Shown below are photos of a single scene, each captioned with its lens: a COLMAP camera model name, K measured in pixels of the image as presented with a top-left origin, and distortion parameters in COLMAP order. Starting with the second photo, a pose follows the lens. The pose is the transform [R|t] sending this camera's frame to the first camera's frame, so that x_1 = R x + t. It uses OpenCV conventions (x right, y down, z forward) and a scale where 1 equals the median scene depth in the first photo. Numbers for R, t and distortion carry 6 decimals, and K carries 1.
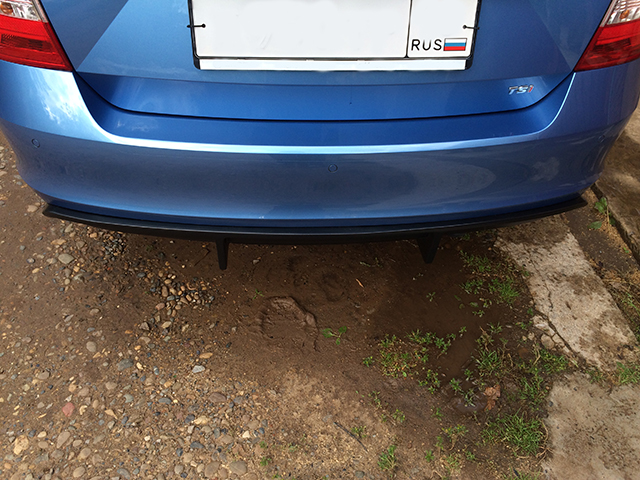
lens RADIAL K [[543.7, 0, 320.8], [0, 543.7, 239.8], [0, 0, 1]] dist [0.092327, -0.120620]
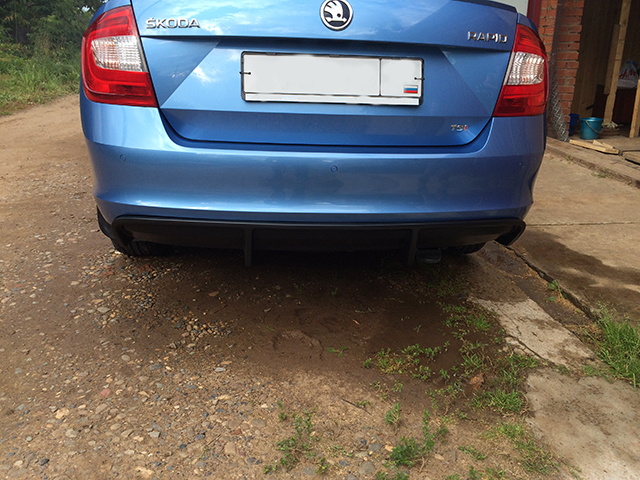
lens RADIAL K [[543.7, 0, 322.9], [0, 543.7, 244.4], [0, 0, 1]] dist [0.092327, -0.120620]
pose [[0.999190, -0.015153, 0.037278, -0.047112], [0.029335, 0.908426, -0.417014, 0.475449], [-0.027546, 0.417770, 0.908135, -0.148380]]
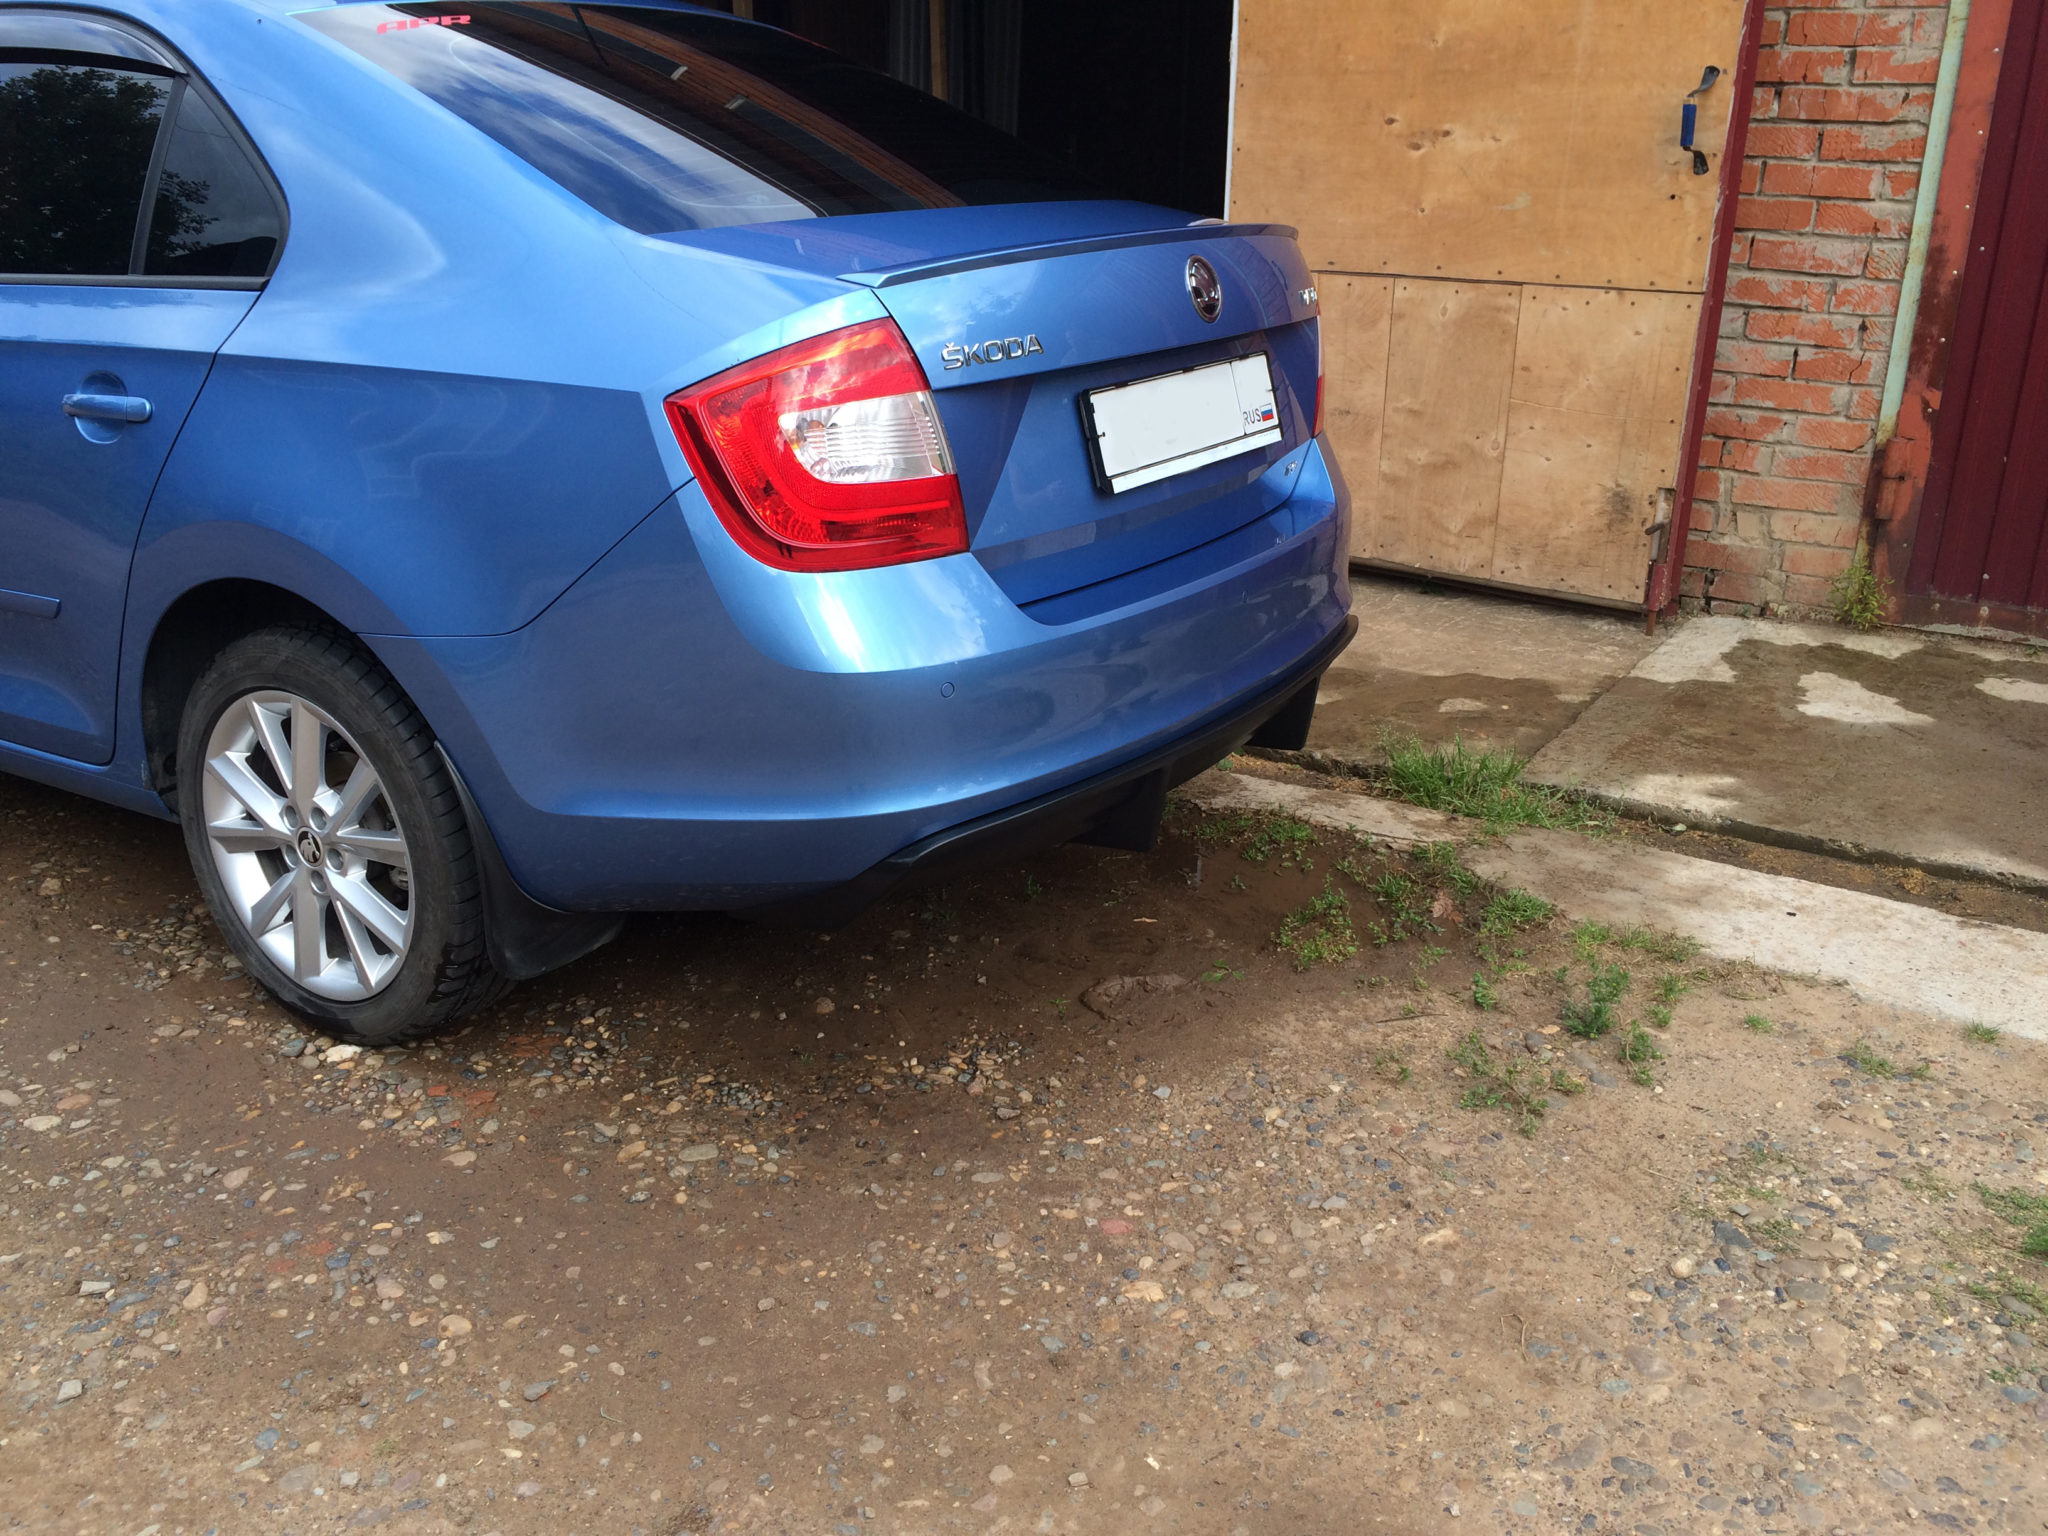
lens RADIAL K [[1739.8, 0, 1041.6], [0, 1739.8, 750.4], [0, 0, 1]] dist [0.092327, -0.120620]
pose [[0.589090, -0.299912, 0.750351, -1.385813], [0.577787, 0.805498, -0.131658, 0.127578], [-0.564920, 0.511102, 0.647796, -0.137329]]
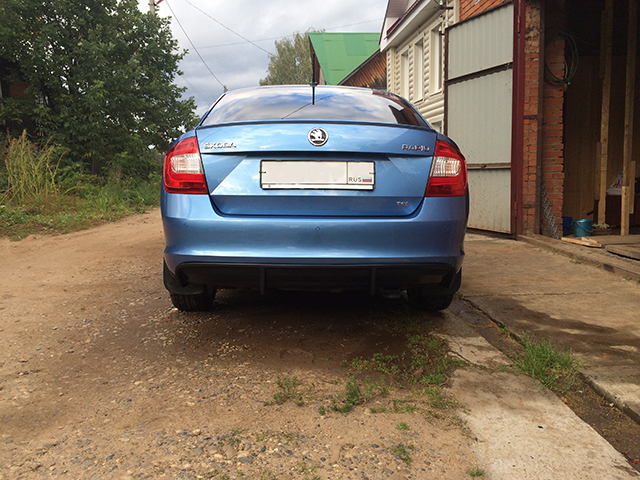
lens RADIAL K [[543.7, 0, 327.9], [0, 543.7, 238.2], [0, 0, 1]] dist [0.092327, -0.120620]
pose [[0.999215, -0.026431, -0.029525, 0.096678], [0.002810, 0.790454, -0.612515, 0.937691], [0.039528, 0.611951, 0.789907, -0.534453]]
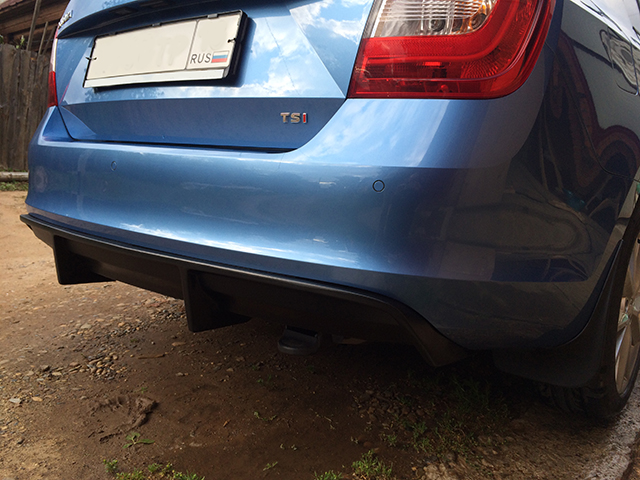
lens RADIAL K [[543.7, 0, 321.4], [0, 543.7, 240.9], [0, 0, 1]] dist [0.092327, -0.120620]
pose [[0.732986, 0.098806, -0.673030, 0.771038], [-0.493669, 0.757957, -0.426372, 0.171531], [0.467999, 0.644778, 0.604349, 0.485901]]
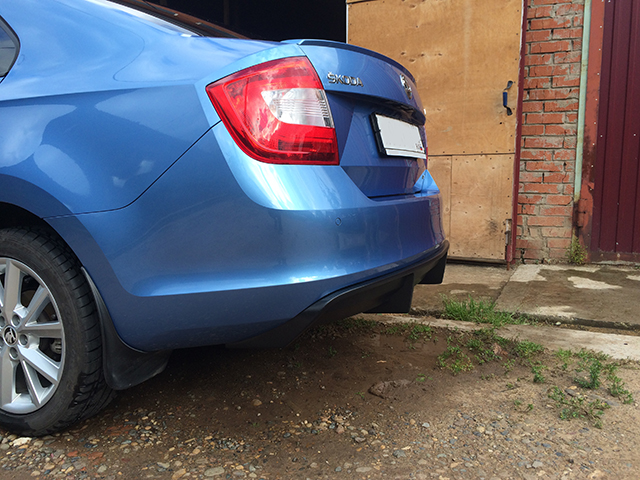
lens RADIAL K [[543.7, 0, 324.7], [0, 543.7, 236.3], [0, 0, 1]] dist [0.092327, -0.120620]
pose [[0.465650, -0.141108, 0.873647, -1.203984], [0.642125, 0.733197, -0.223826, 0.074944], [-0.608971, 0.665215, 0.432022, 0.398237]]
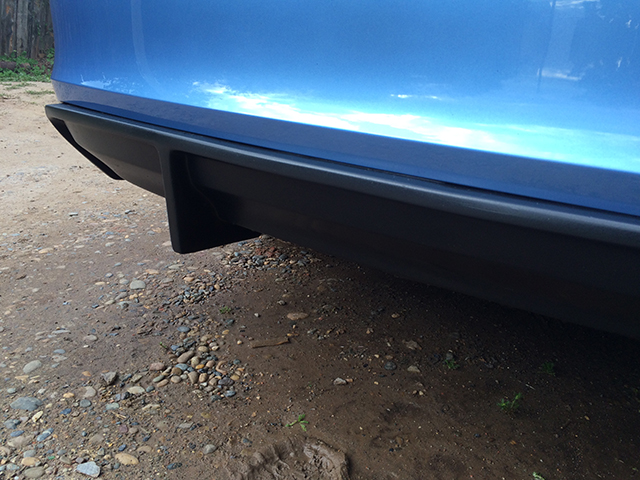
lens RADIAL K [[543.7, 0, 322.7], [0, 543.7, 239.7], [0, 0, 1]] dist [0.092327, -0.120620]
pose [[0.785152, 0.206309, -0.583929, 0.188443], [-0.459604, 0.826082, -0.326119, 0.129515], [0.415091, 0.524429, 0.743420, 0.601461]]
